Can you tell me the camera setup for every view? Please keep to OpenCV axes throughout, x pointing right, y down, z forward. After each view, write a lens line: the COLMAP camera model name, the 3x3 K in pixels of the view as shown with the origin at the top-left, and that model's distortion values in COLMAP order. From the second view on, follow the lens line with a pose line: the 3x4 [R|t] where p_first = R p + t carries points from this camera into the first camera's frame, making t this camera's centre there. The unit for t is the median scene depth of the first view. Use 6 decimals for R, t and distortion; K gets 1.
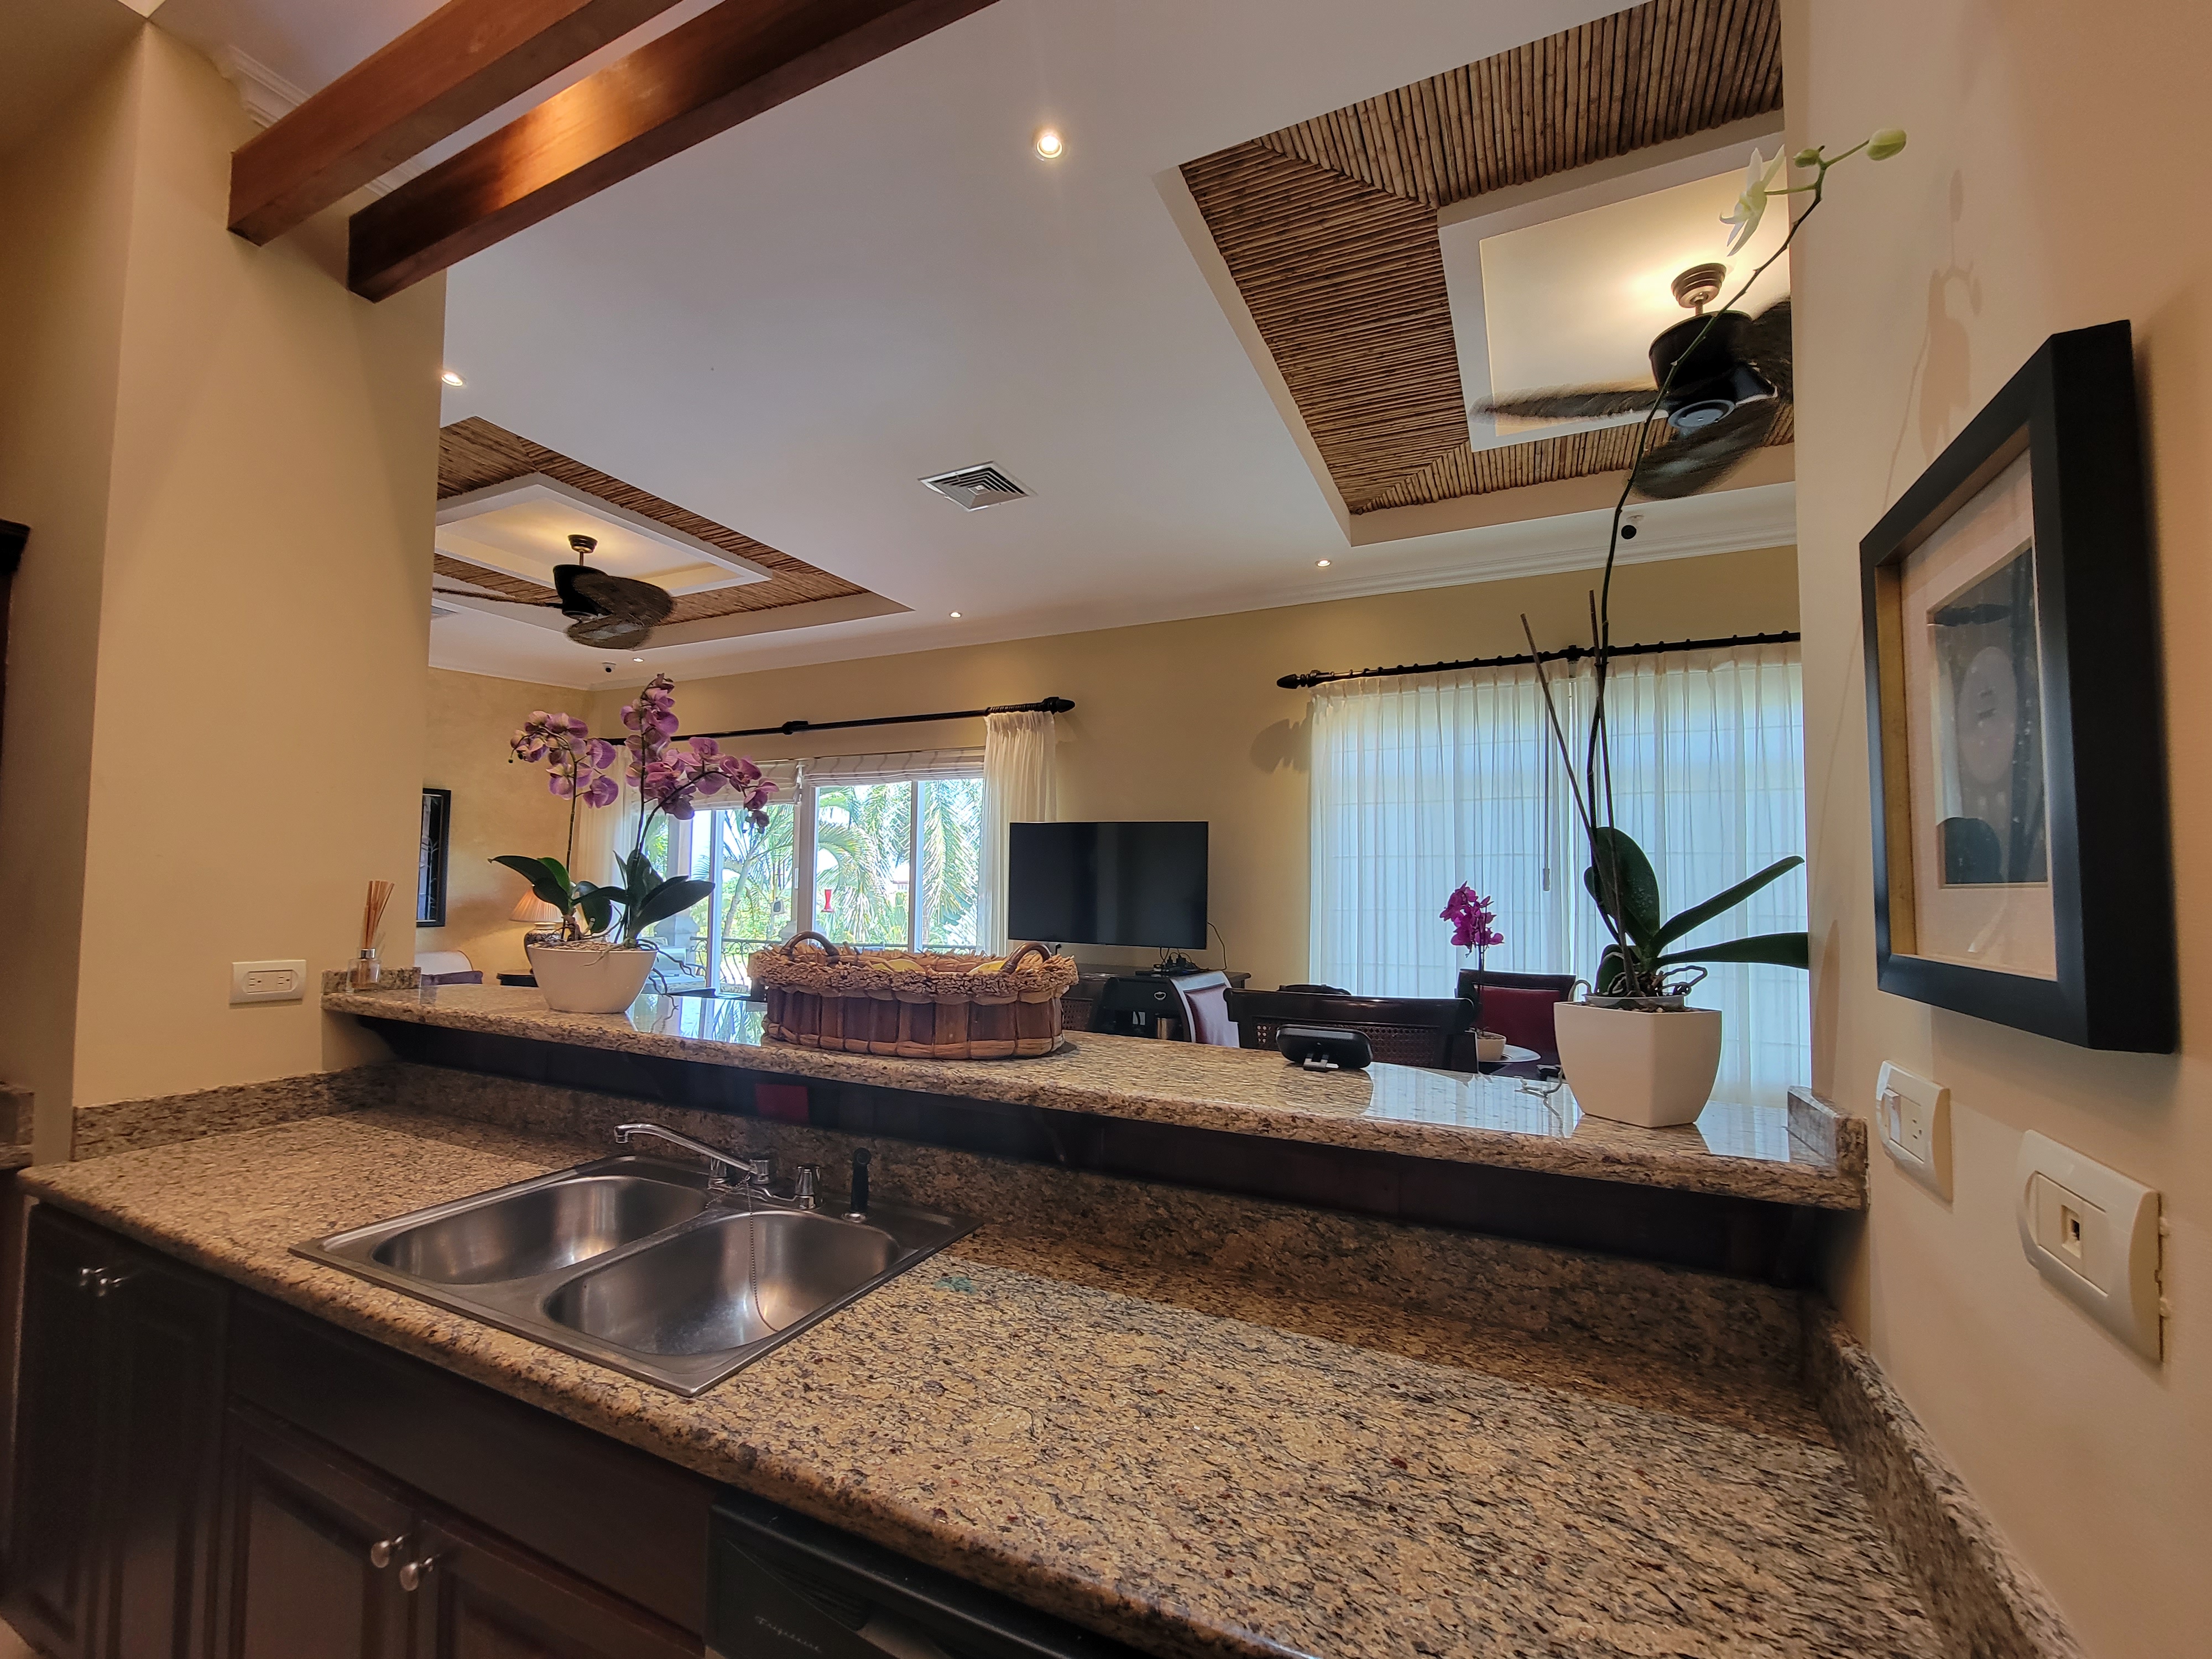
lens RADIAL K [[901.2, 0, 1106.9], [0, 901.2, 849.7], [0, 0, 1]] dist [-0.002175, -0.001219]
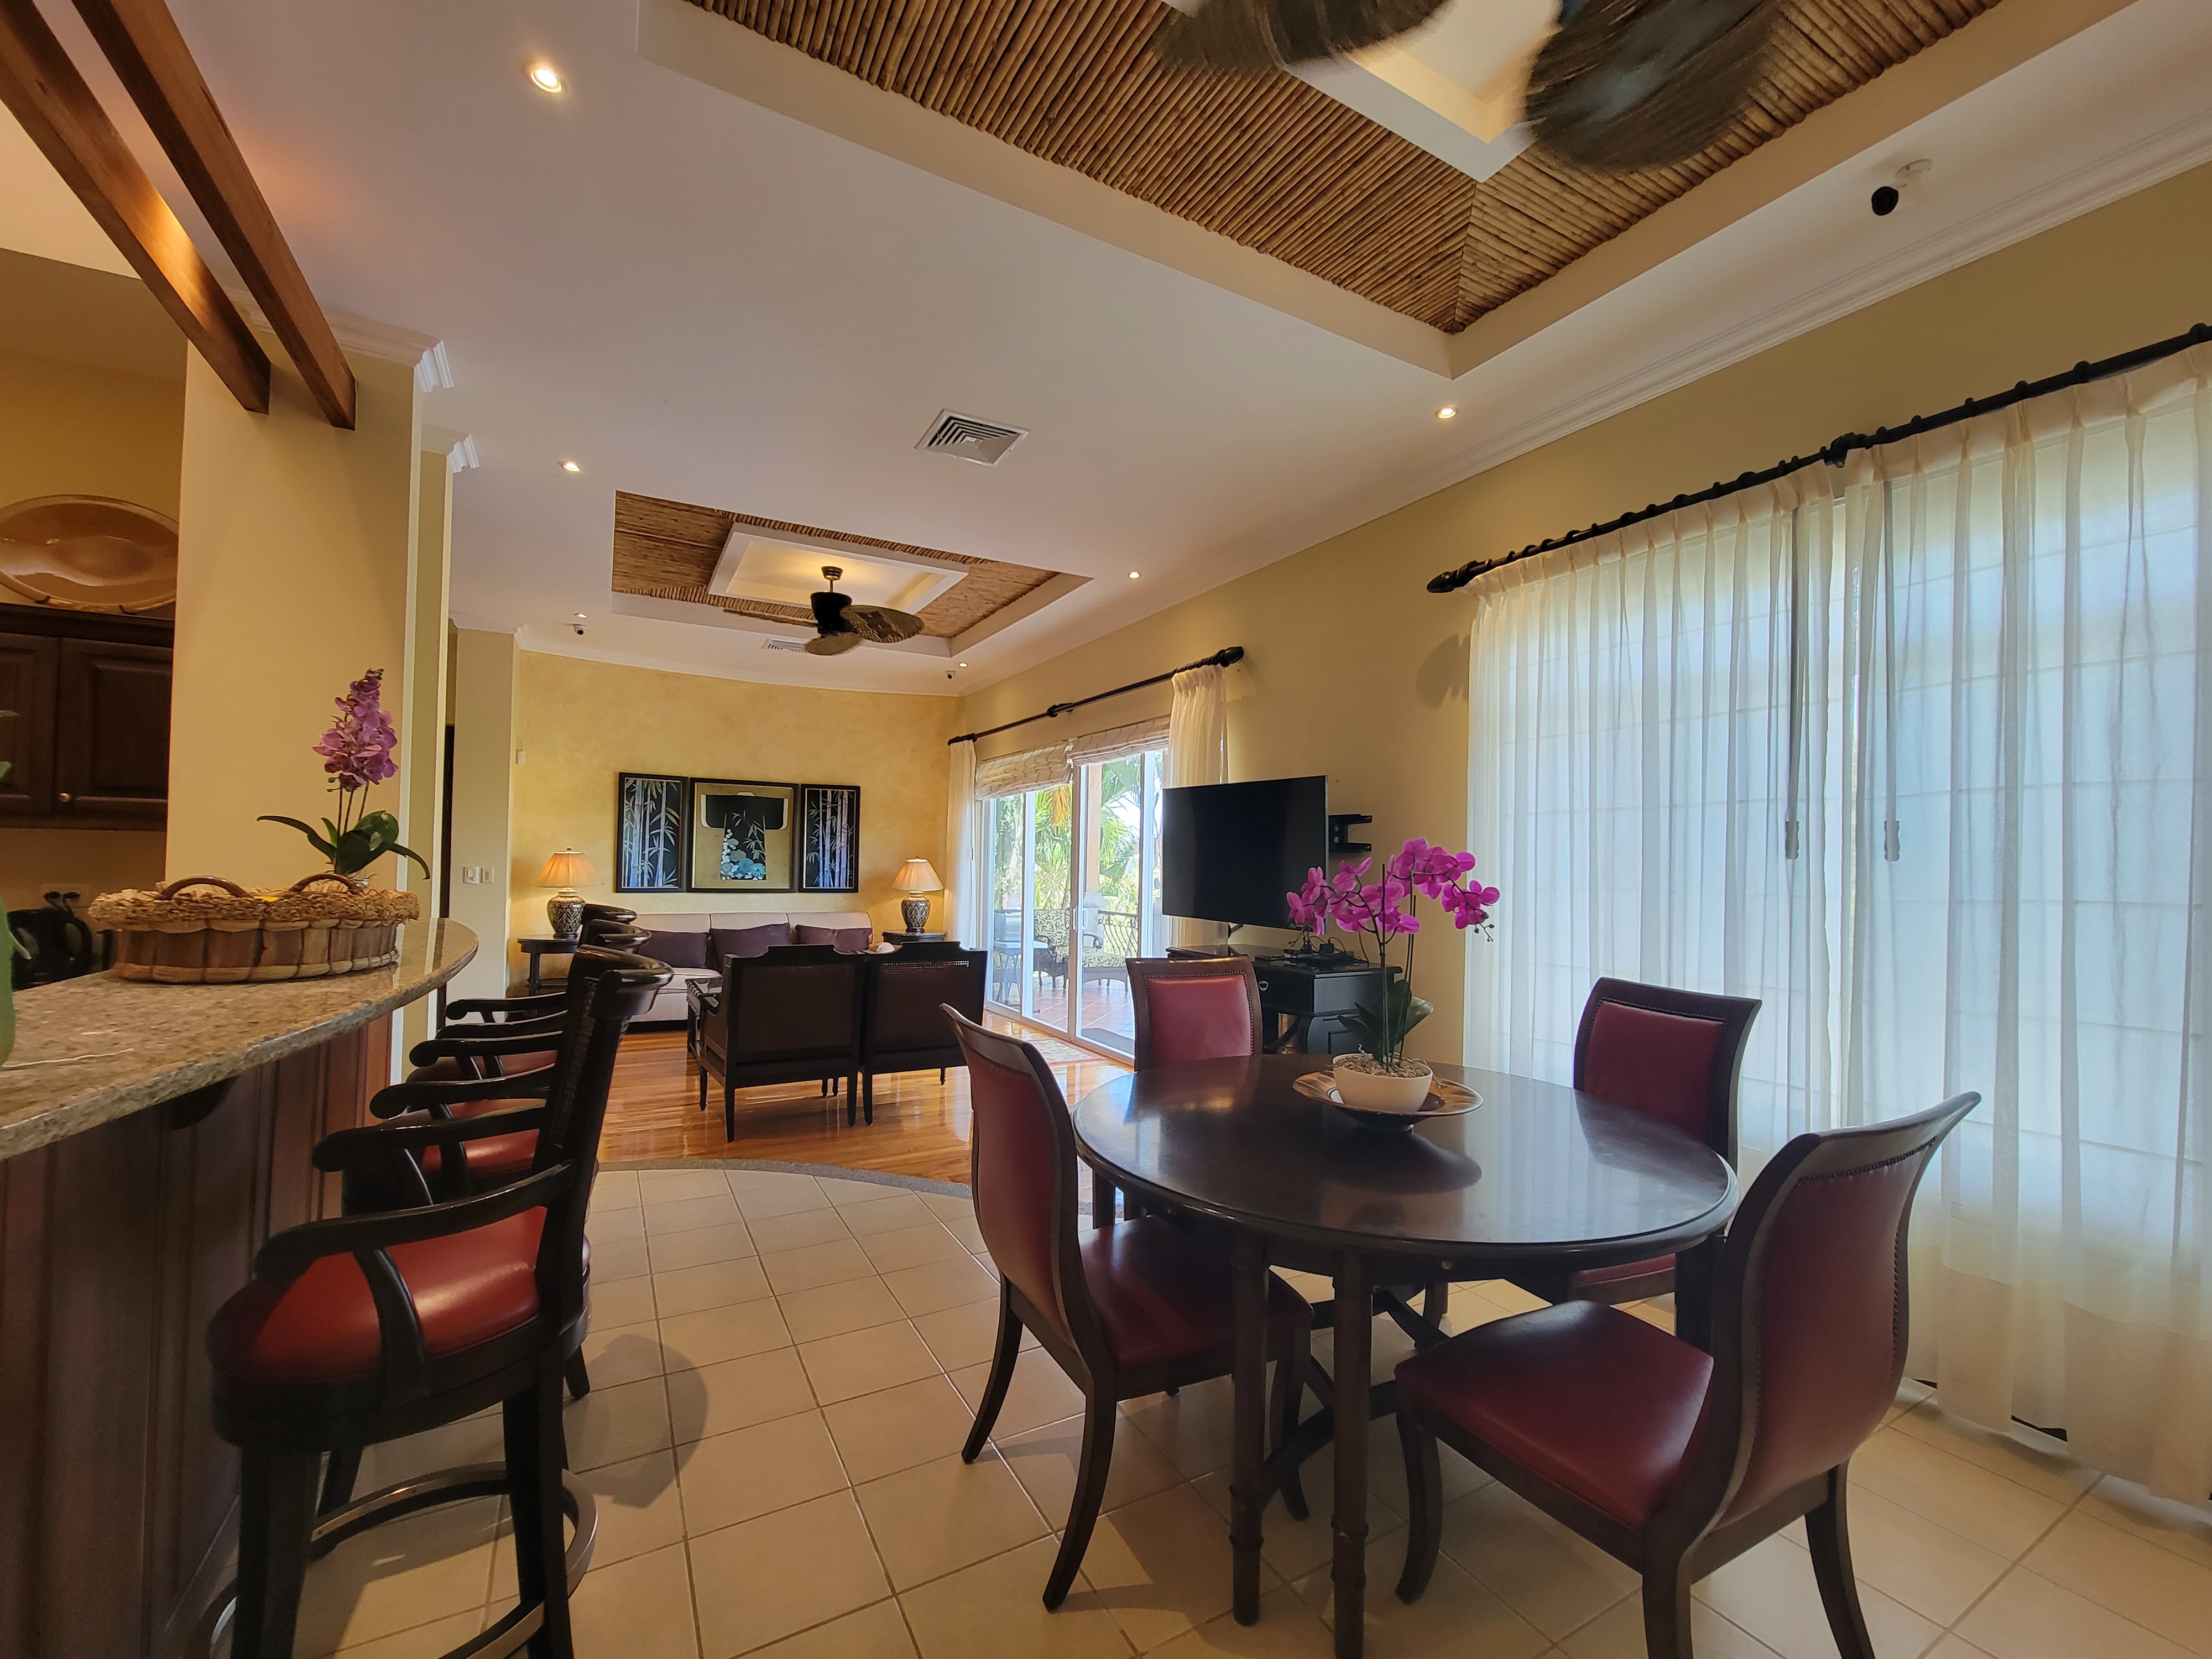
lens RADIAL K [[901.2, 0, 1106.9], [0, 901.2, 849.7], [0, 0, 1]] dist [-0.002175, -0.001219]
pose [[0.817017, -0.007930, -0.576558, 1.006340], [0.017046, 0.999801, 0.010404, 0.057051], [0.576361, -0.018328, 0.816990, 0.546265]]
